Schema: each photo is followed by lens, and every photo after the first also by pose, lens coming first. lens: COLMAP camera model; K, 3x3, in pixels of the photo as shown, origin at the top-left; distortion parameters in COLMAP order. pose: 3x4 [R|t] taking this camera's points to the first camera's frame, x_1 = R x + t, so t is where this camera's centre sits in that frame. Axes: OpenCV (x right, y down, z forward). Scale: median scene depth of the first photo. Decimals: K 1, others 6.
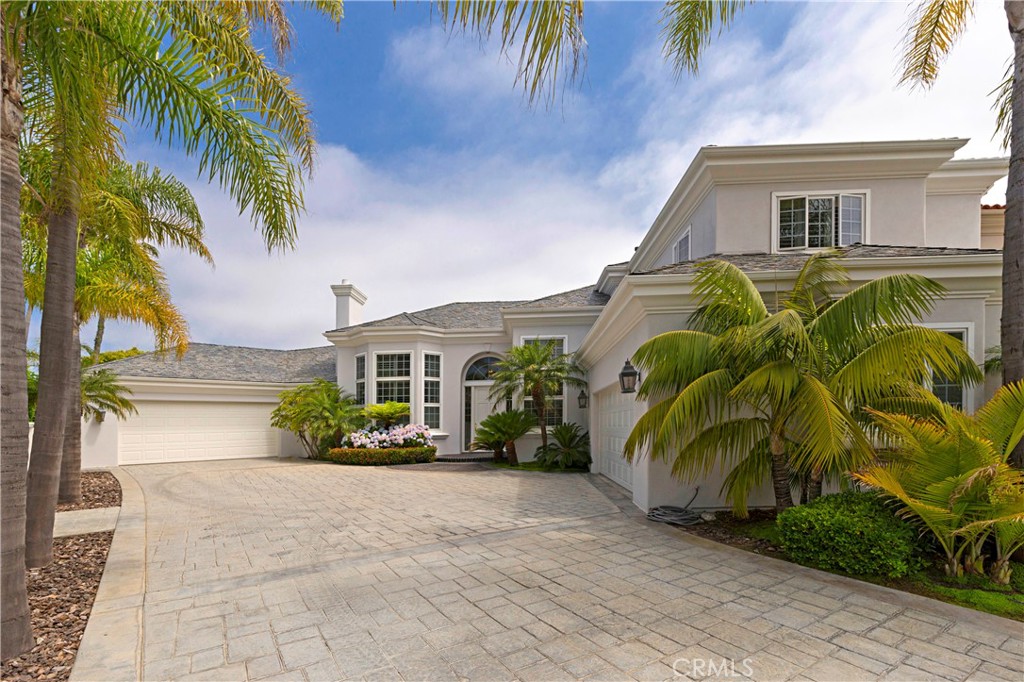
lens RADIAL K [[450.4, 0, 513.4], [0, 450.4, 341.7], [0, 0, 1]] dist [0.003557, -0.000887]
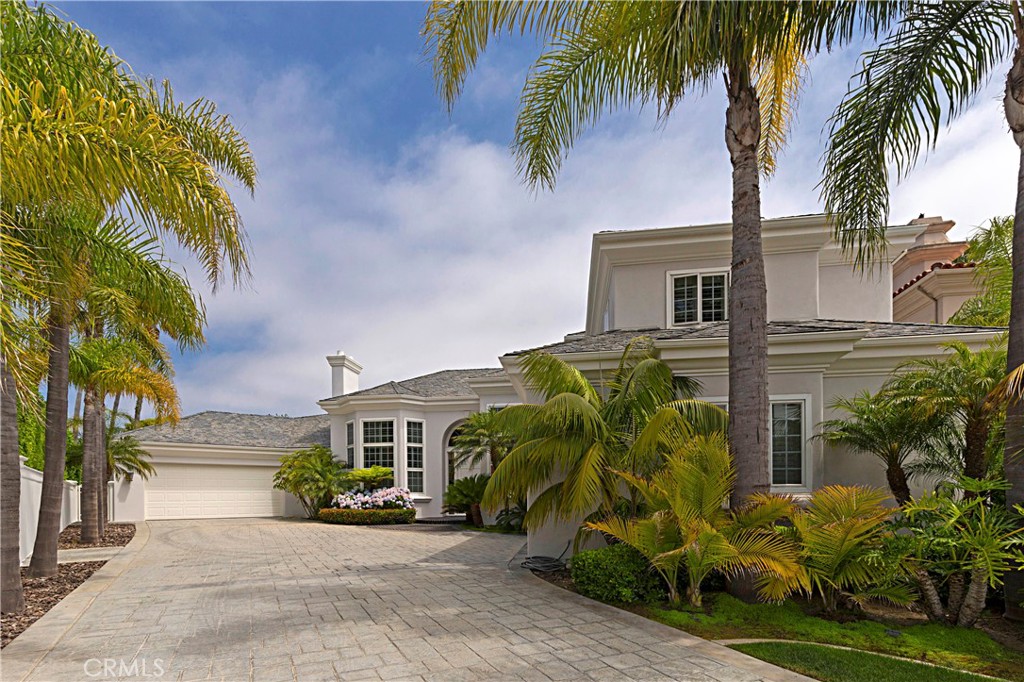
lens RADIAL K [[487.7, 0, 501.3], [0, 487.7, 408.4], [0, 0, 1]] dist [0.002697, 0.002079]
pose [[0.991859, -0.006700, -0.127161, 0.174921], [0.007640, 0.999947, 0.006911, -0.009023], [0.127108, -0.007827, 0.991858, -0.105306]]
